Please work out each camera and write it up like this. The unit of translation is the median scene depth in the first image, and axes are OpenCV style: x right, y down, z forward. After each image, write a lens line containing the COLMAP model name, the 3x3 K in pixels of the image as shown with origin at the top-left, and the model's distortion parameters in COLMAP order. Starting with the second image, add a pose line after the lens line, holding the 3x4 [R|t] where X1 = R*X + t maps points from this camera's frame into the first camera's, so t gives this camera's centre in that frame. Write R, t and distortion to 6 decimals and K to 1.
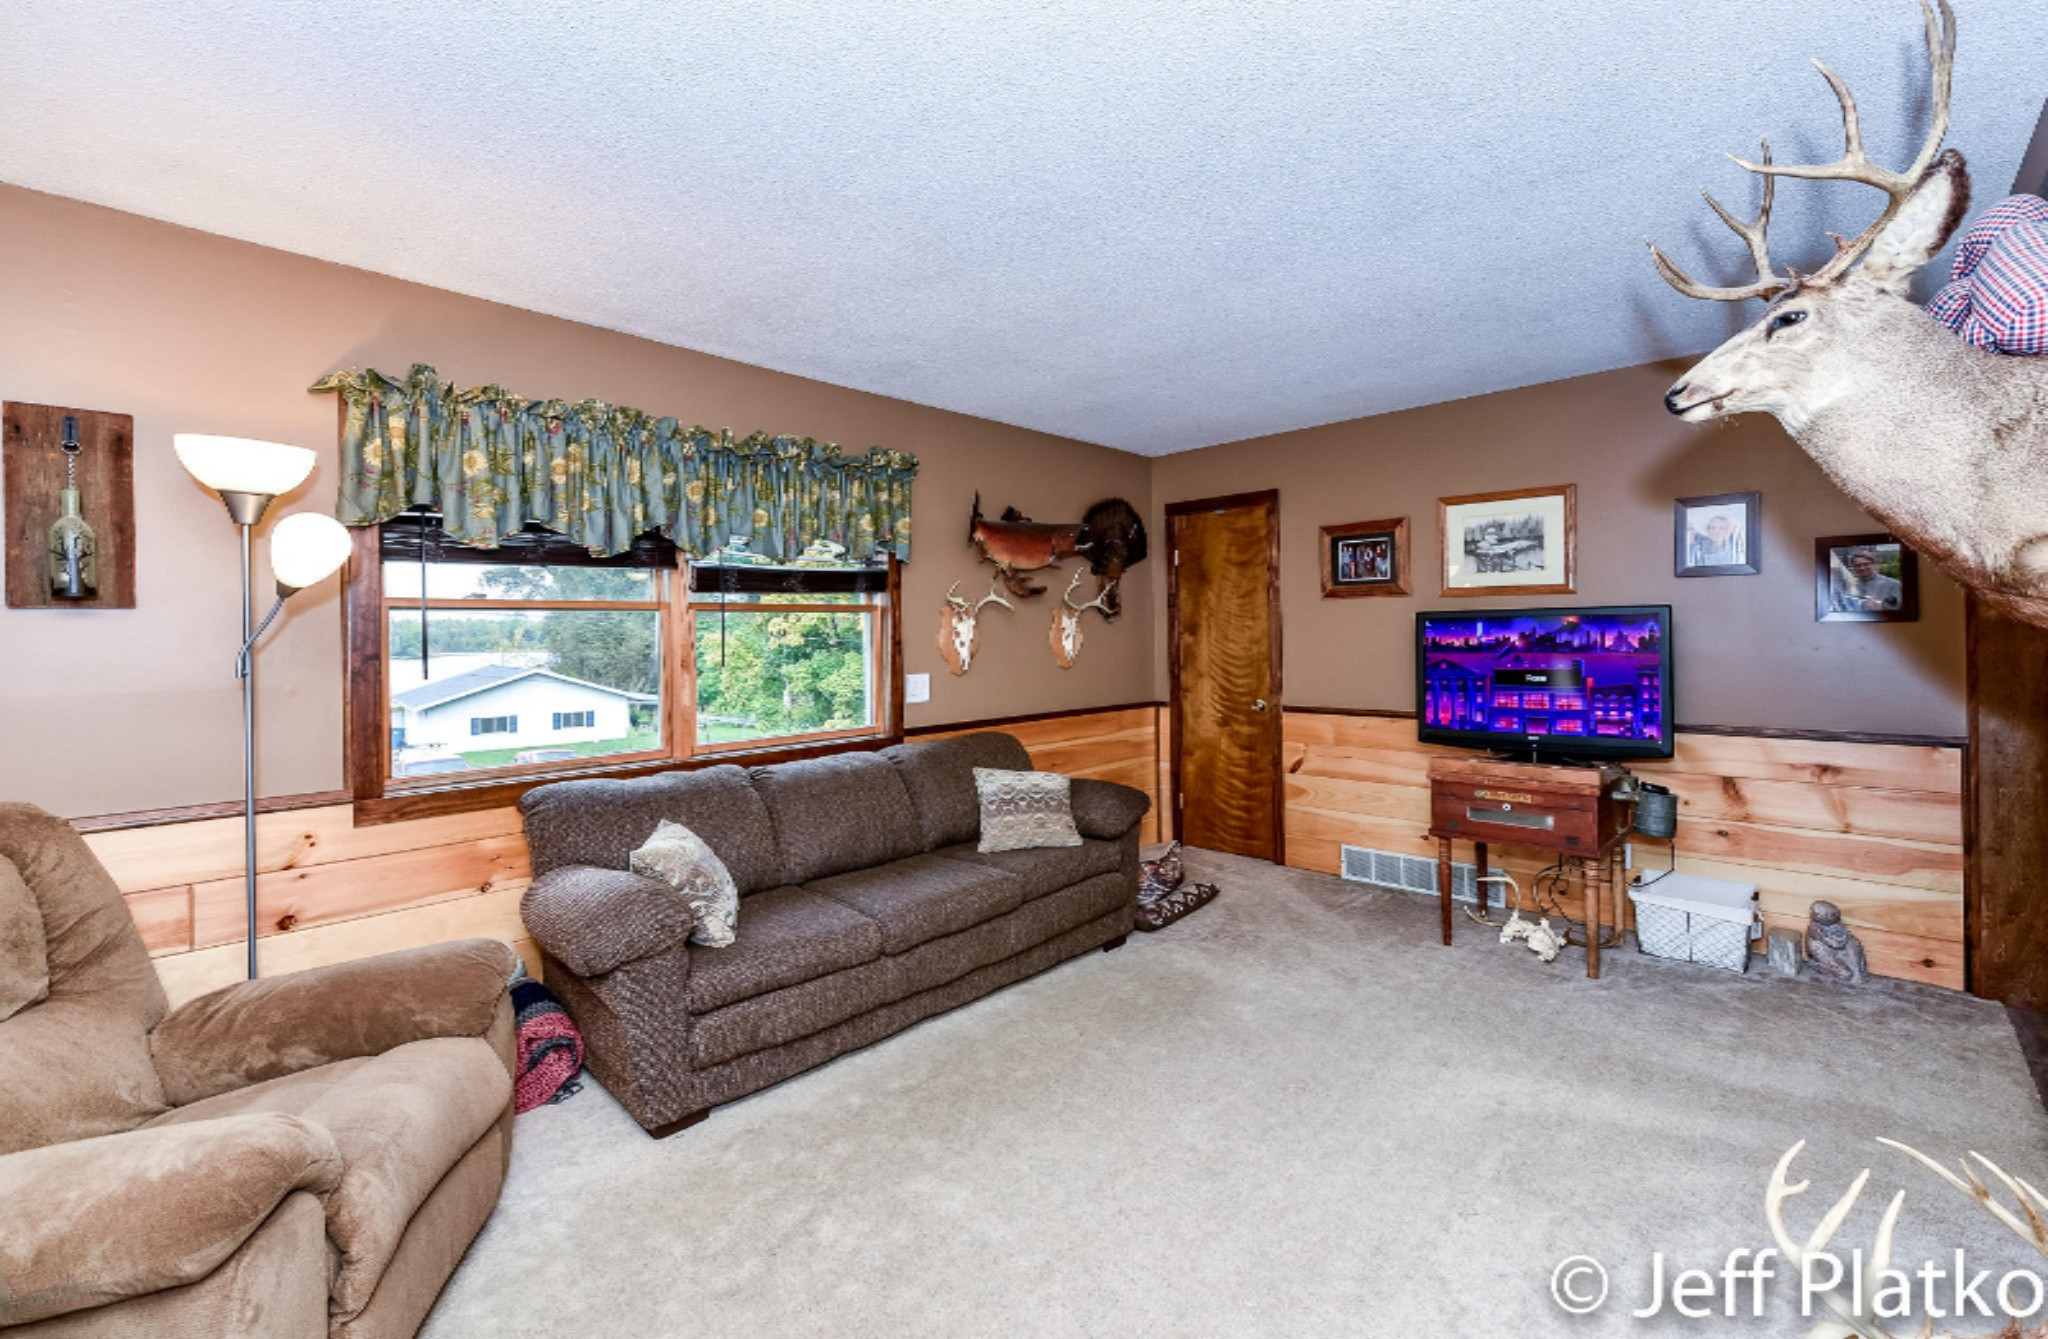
lens RADIAL K [[854.9, 0, 1015.2], [0, 854.9, 646.0], [0, 0, 1]] dist [0.000589, -0.000062]
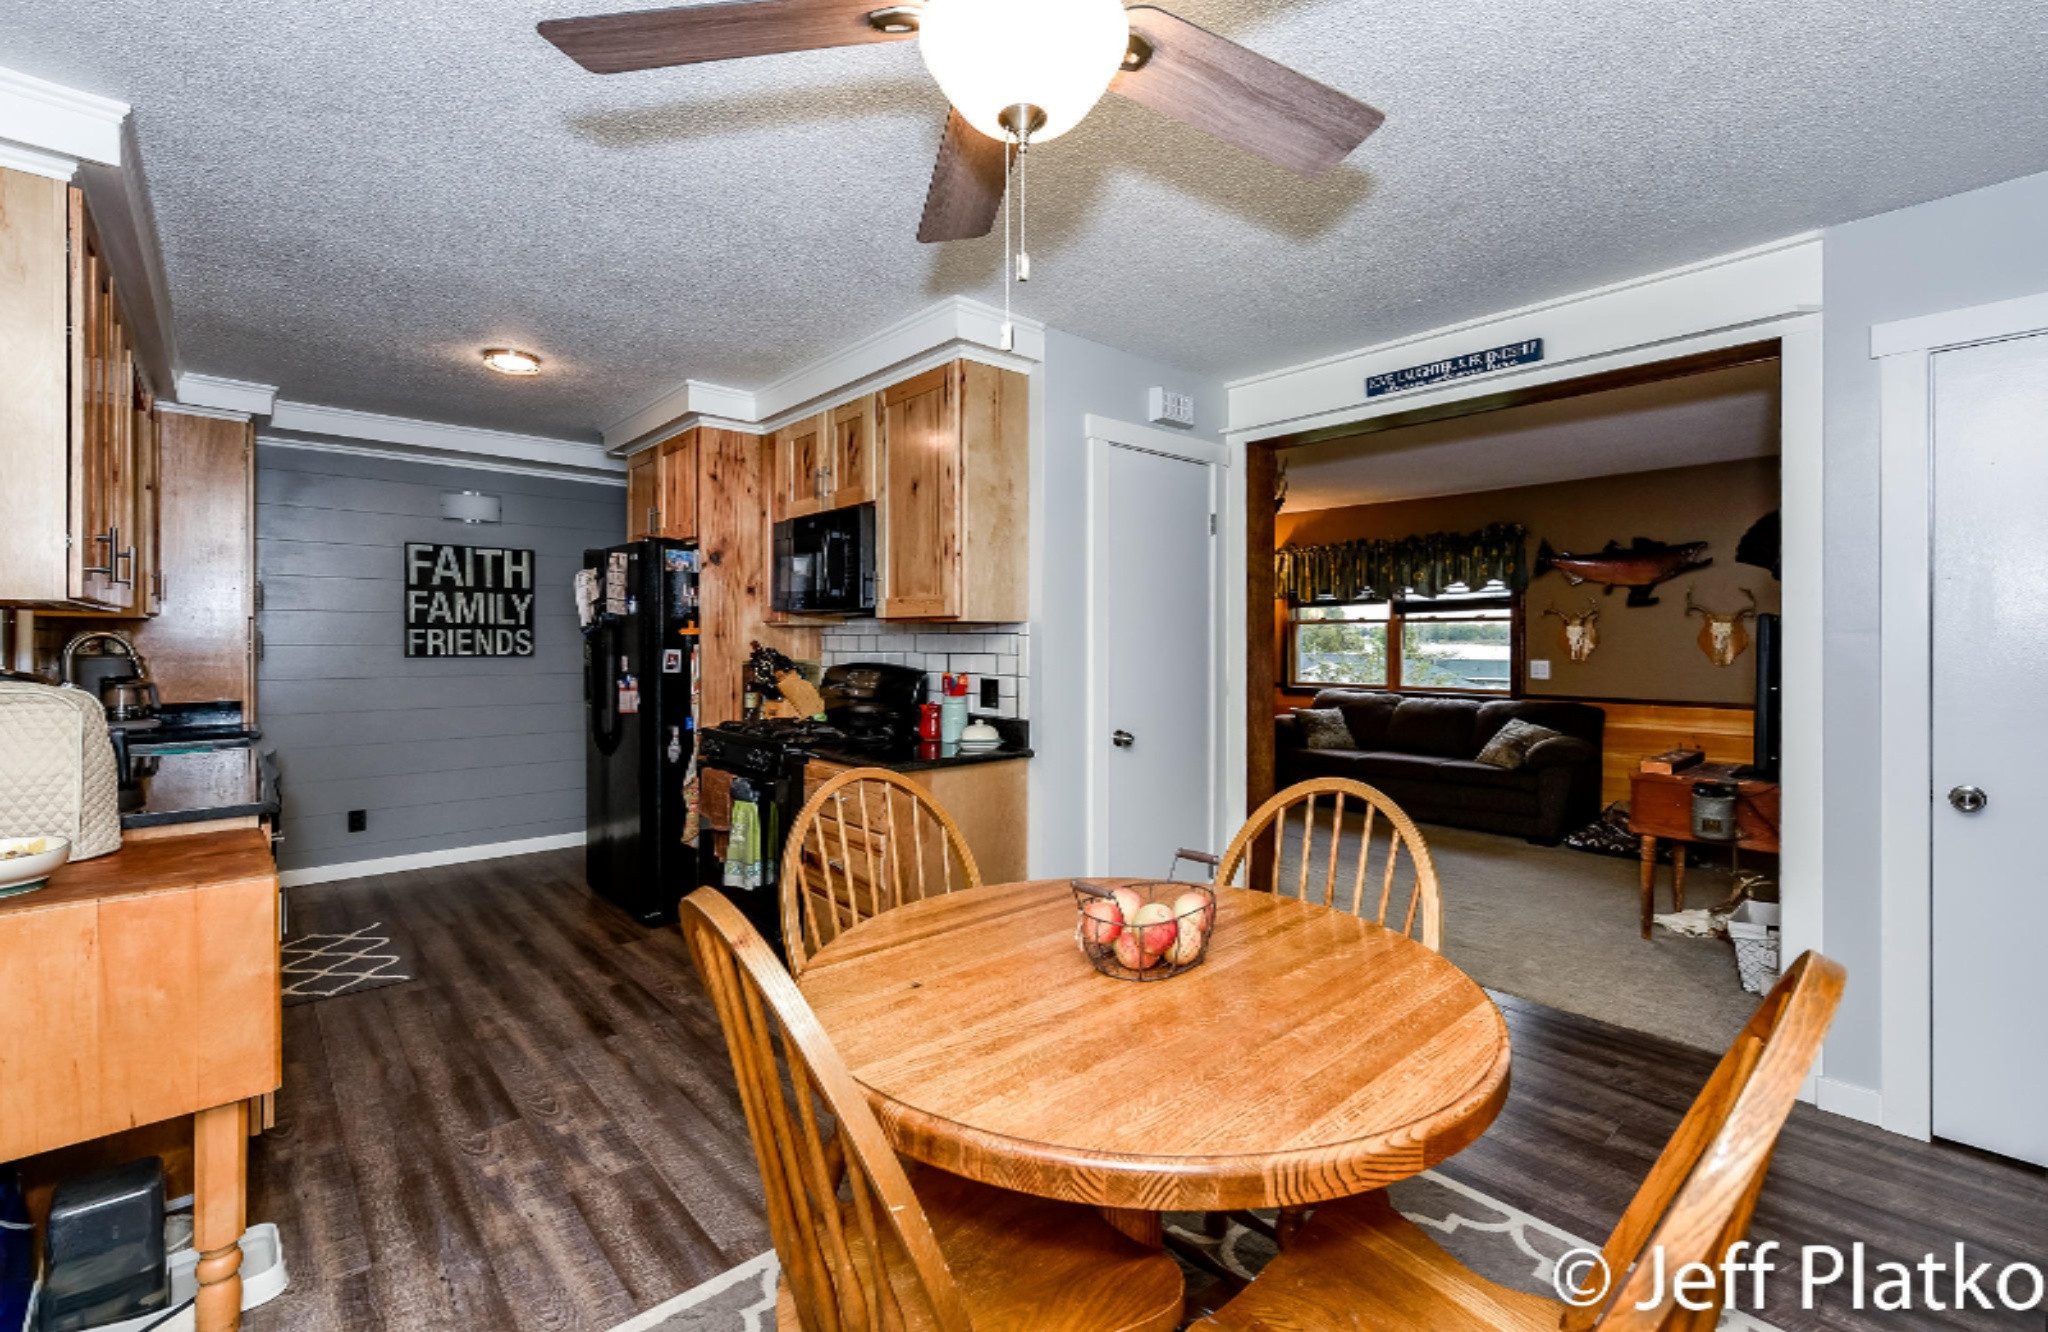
lens RADIAL K [[854.9, 0, 1015.2], [0, 854.9, 642.5], [0, 0, 1]] dist [0.000589, -0.000062]
pose [[-0.069745, 0.021869, -0.997325, 1.713482], [-0.010228, 0.999691, 0.022636, -0.027636], [0.997512, 0.011780, -0.069500, 0.195879]]
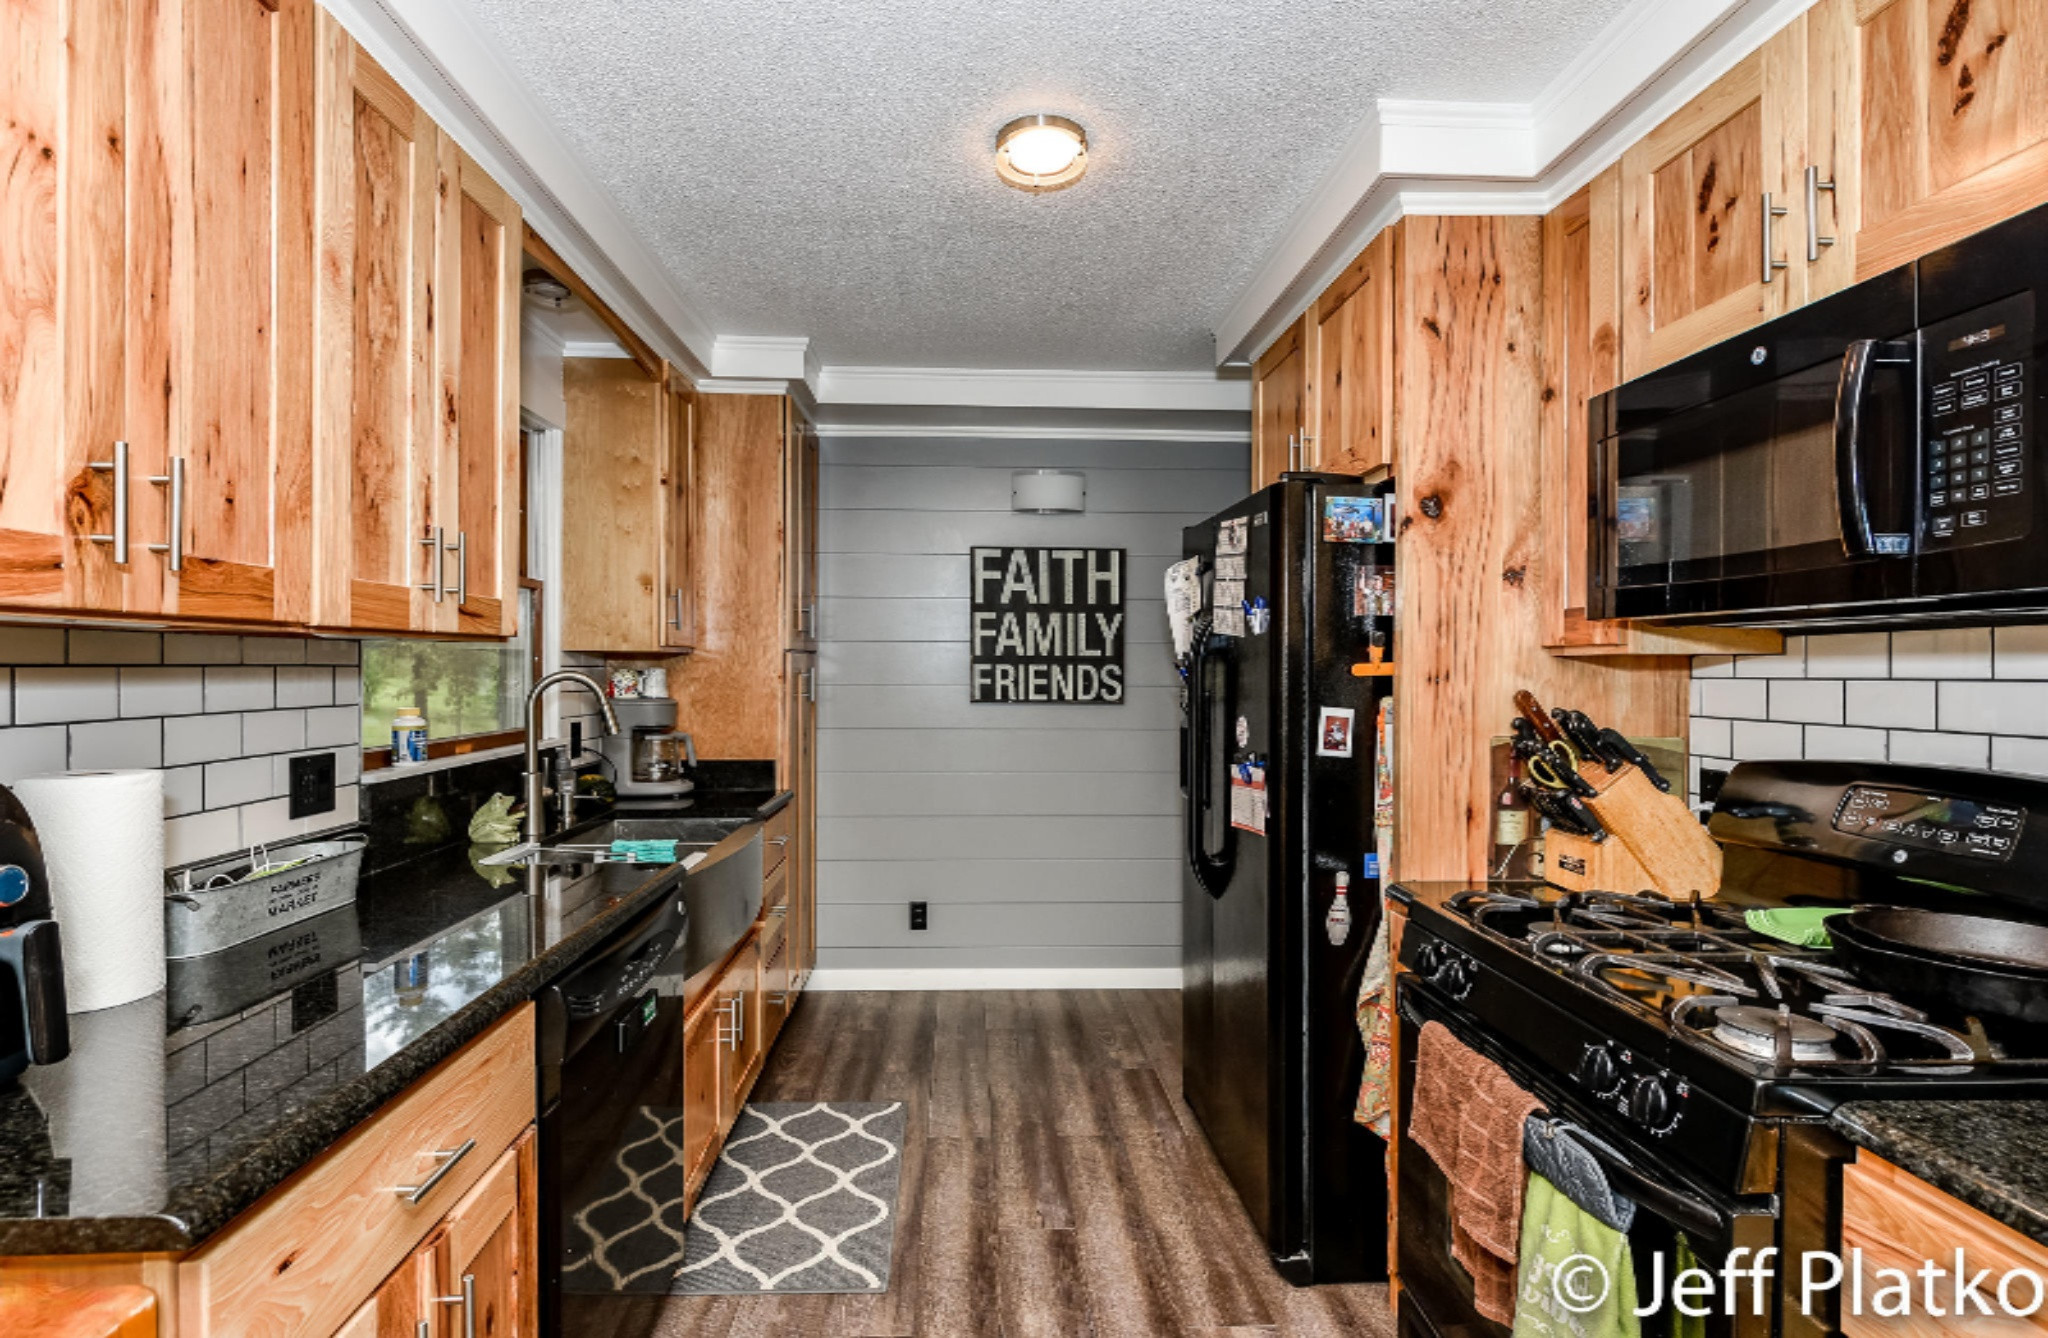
lens RADIAL K [[934.4, 0, 1012.1], [0, 934.4, 674.9], [0, 0, 1]] dist [0.001355, -0.000303]
pose [[-0.686285, 0.018475, -0.727098, 1.211554], [-0.000021, 0.999677, 0.025421, -0.023882], [0.727333, 0.017462, -0.686062, -0.065994]]
